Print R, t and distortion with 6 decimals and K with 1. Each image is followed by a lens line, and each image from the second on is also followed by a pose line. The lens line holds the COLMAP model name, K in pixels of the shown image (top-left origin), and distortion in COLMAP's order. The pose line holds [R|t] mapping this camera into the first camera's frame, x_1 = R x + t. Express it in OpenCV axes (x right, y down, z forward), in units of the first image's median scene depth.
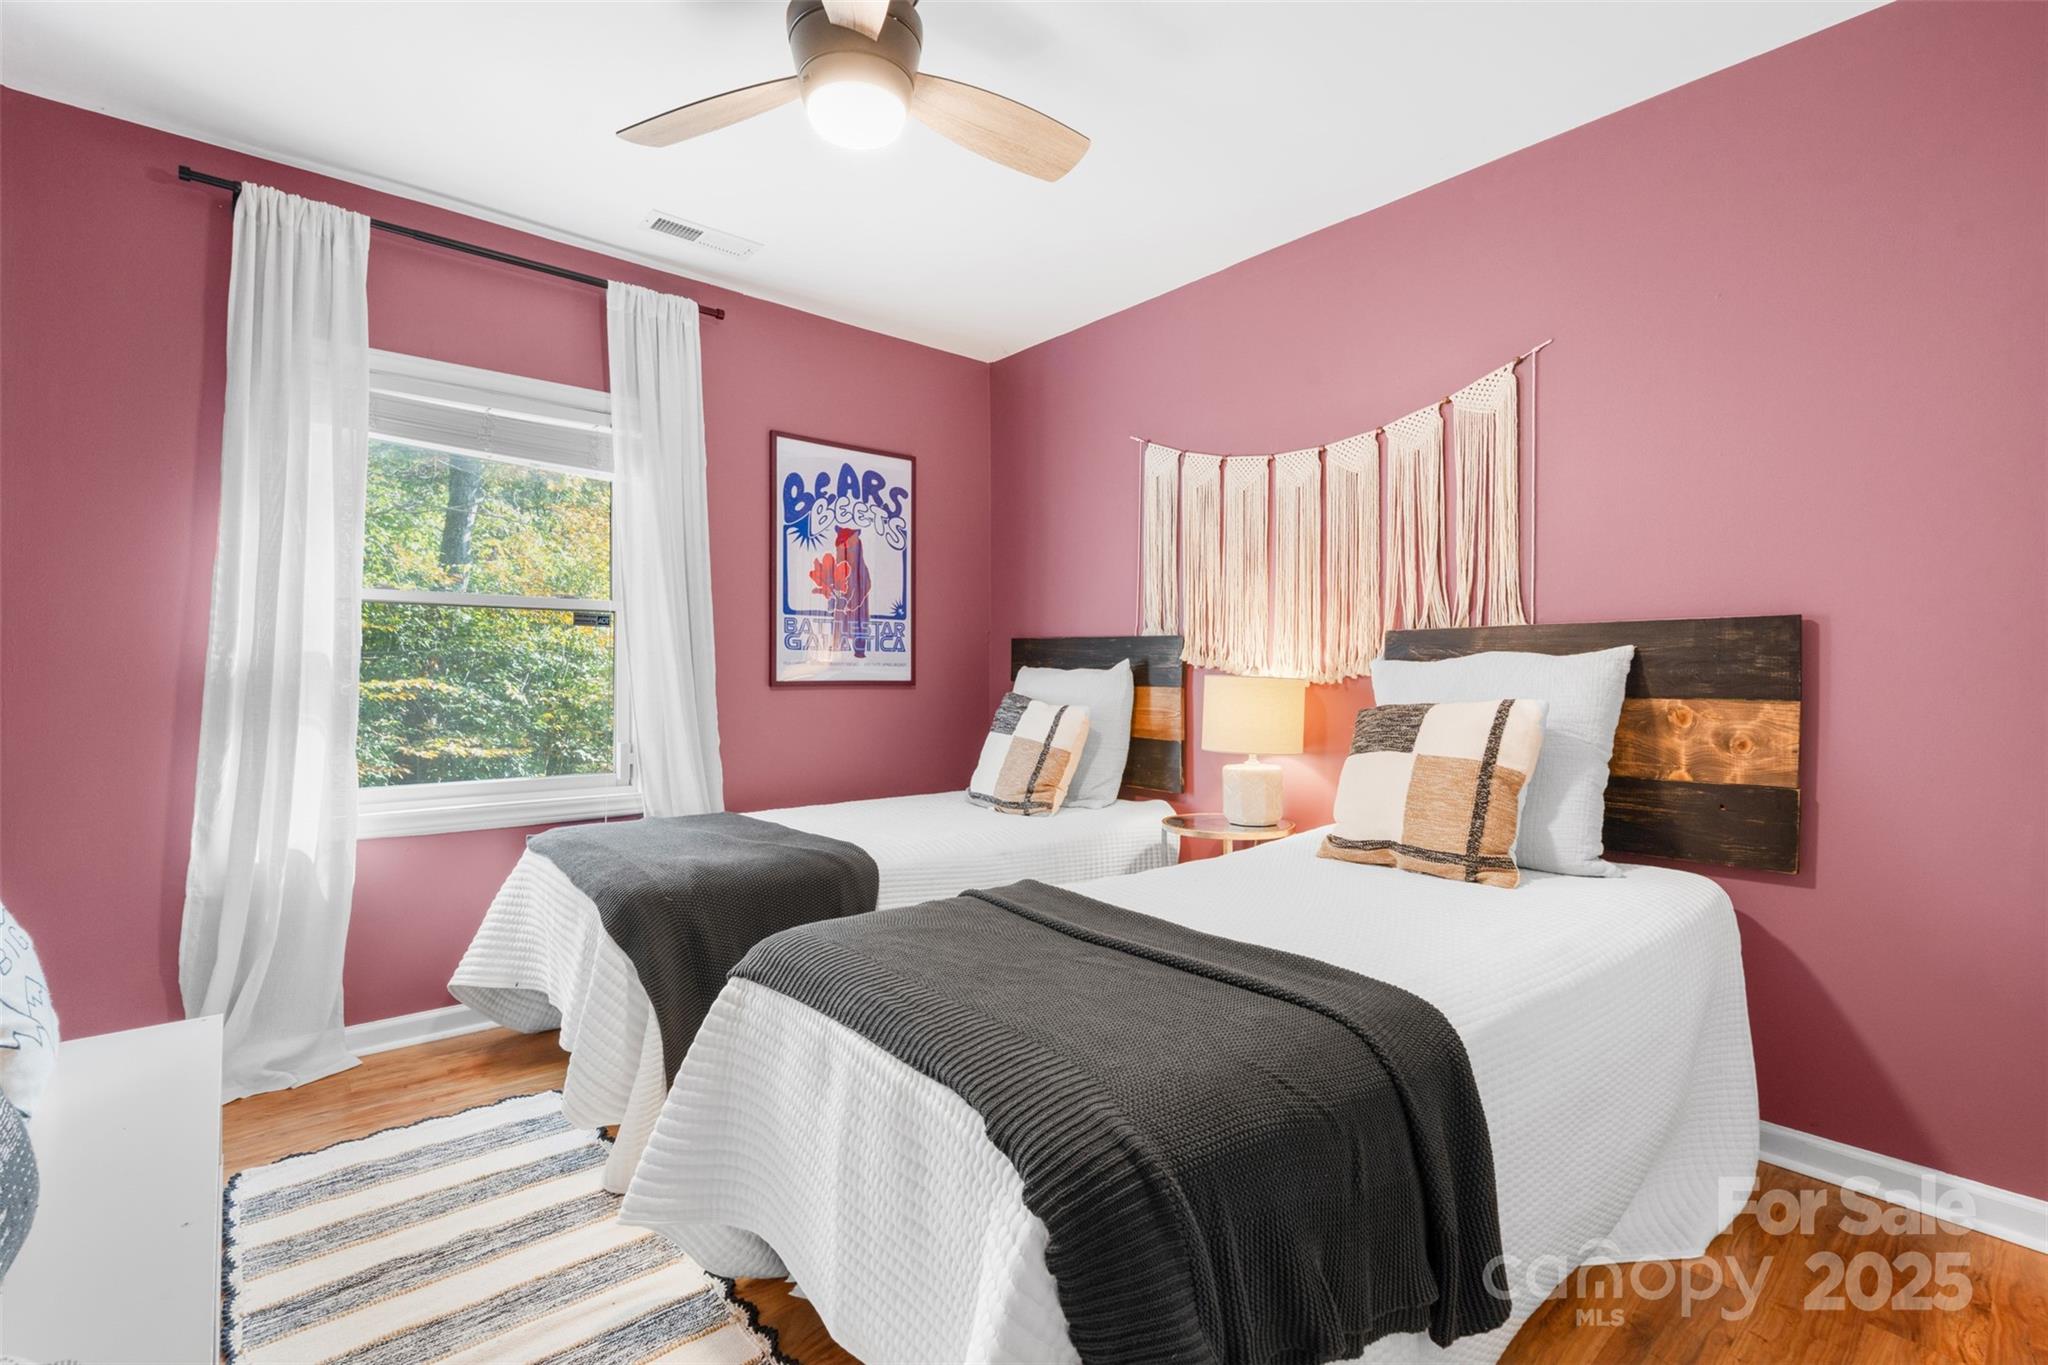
lens RADIAL K [[915.8, 0, 1021.6], [0, 915.8, 675.7], [0, 0, 1]] dist [-0.003250, -0.000465]
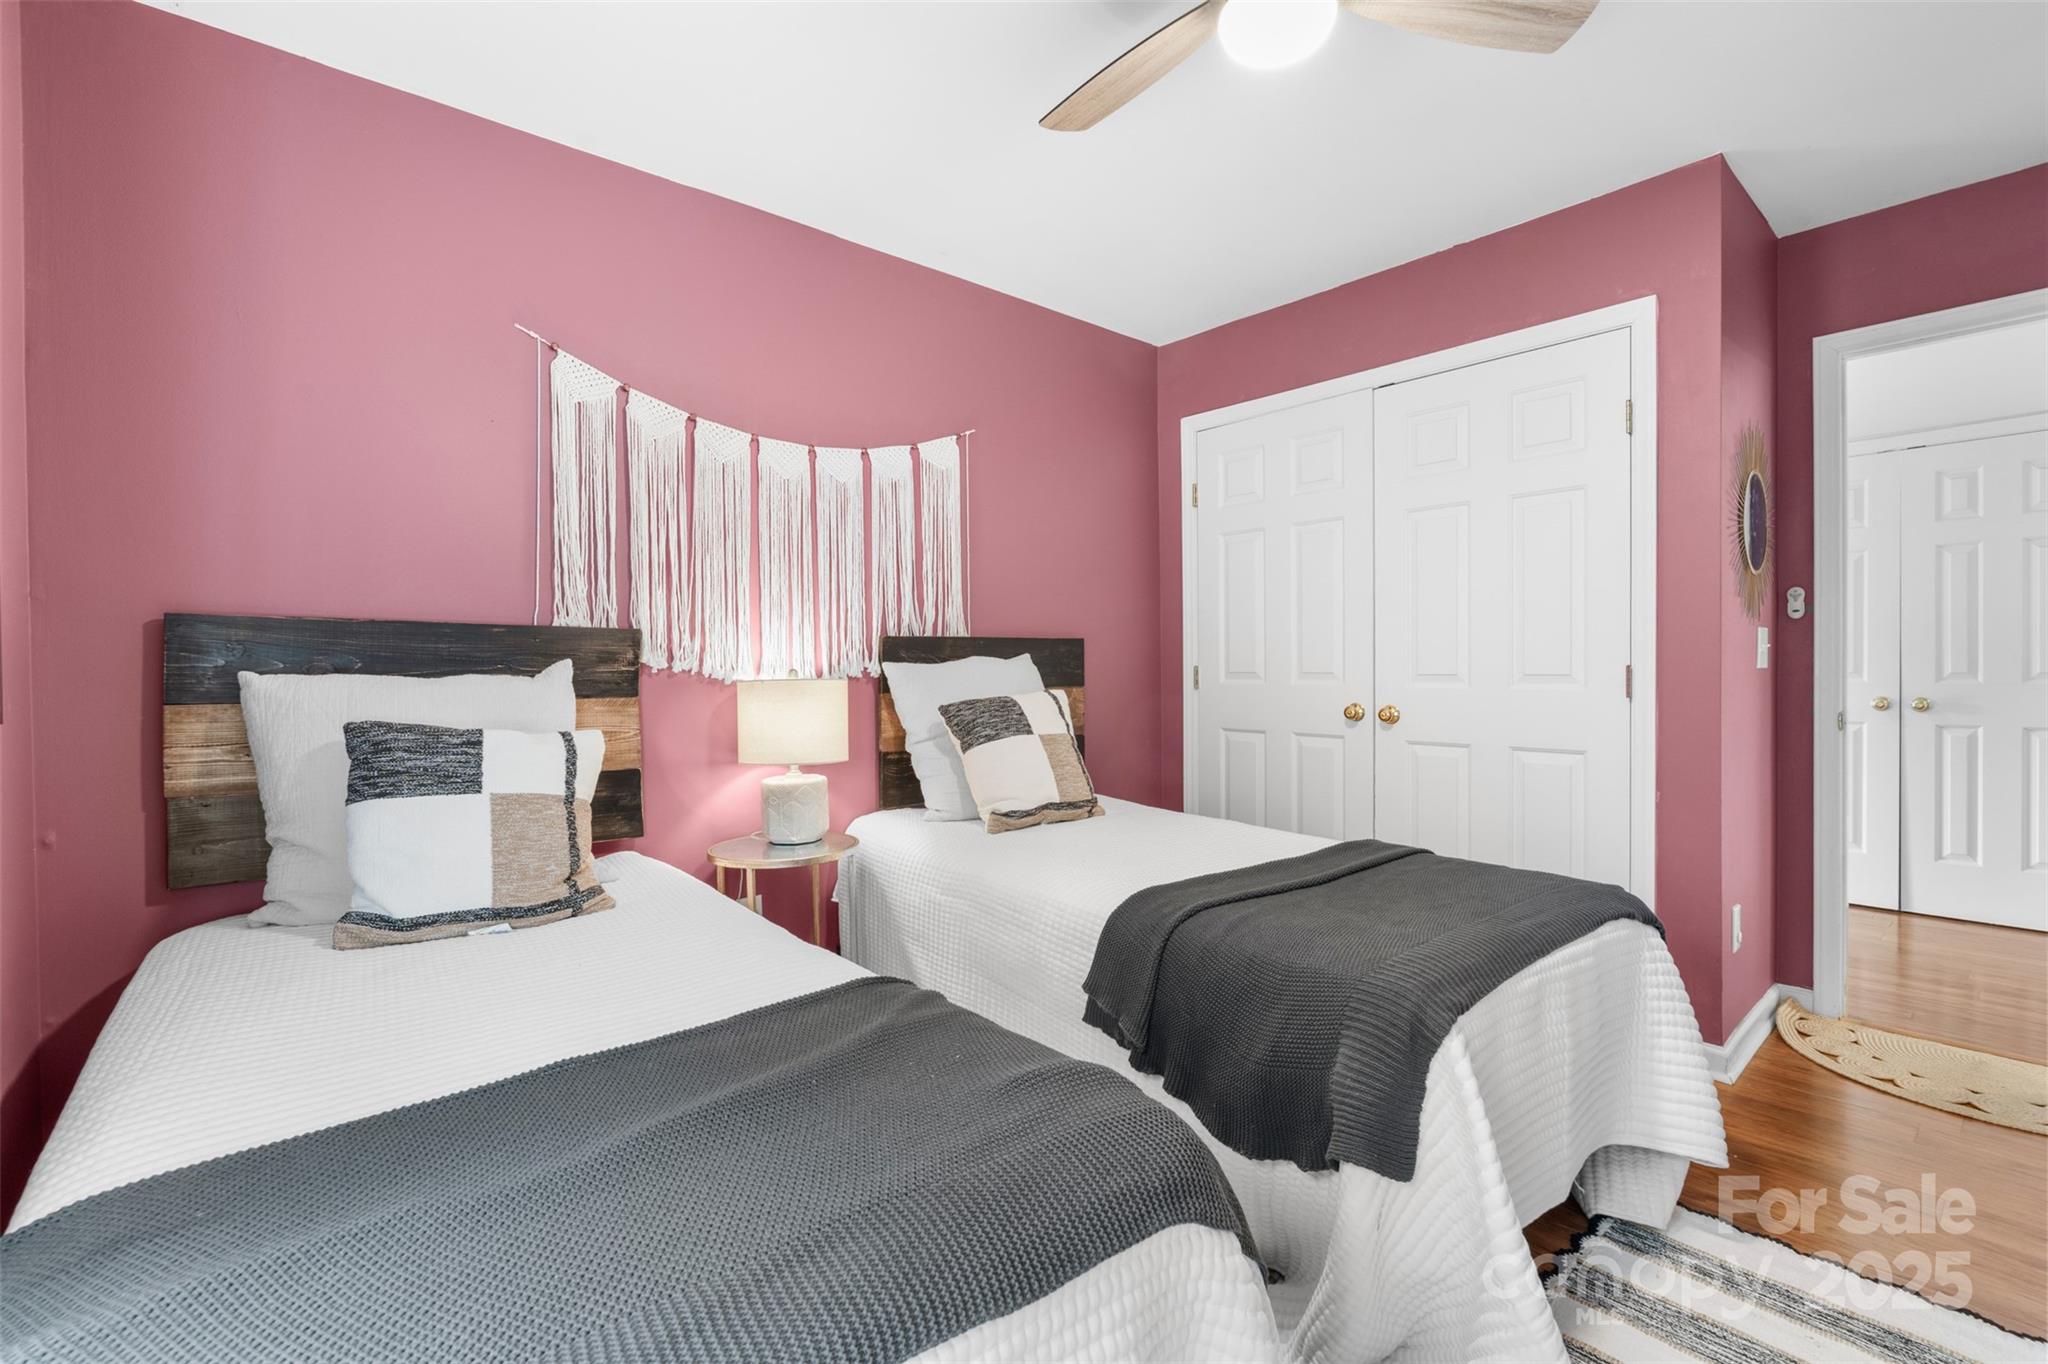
lens RADIAL K [[915.8, 0, 1021.6], [0, 915.8, 675.2], [0, 0, 1]] dist [-0.003250, -0.000465]
pose [[0.001864, -0.014971, 0.999886, -0.657175], [0.012135, 0.999815, 0.014948, -0.014432], [-0.999925, 0.012105, 0.002046, 0.766922]]
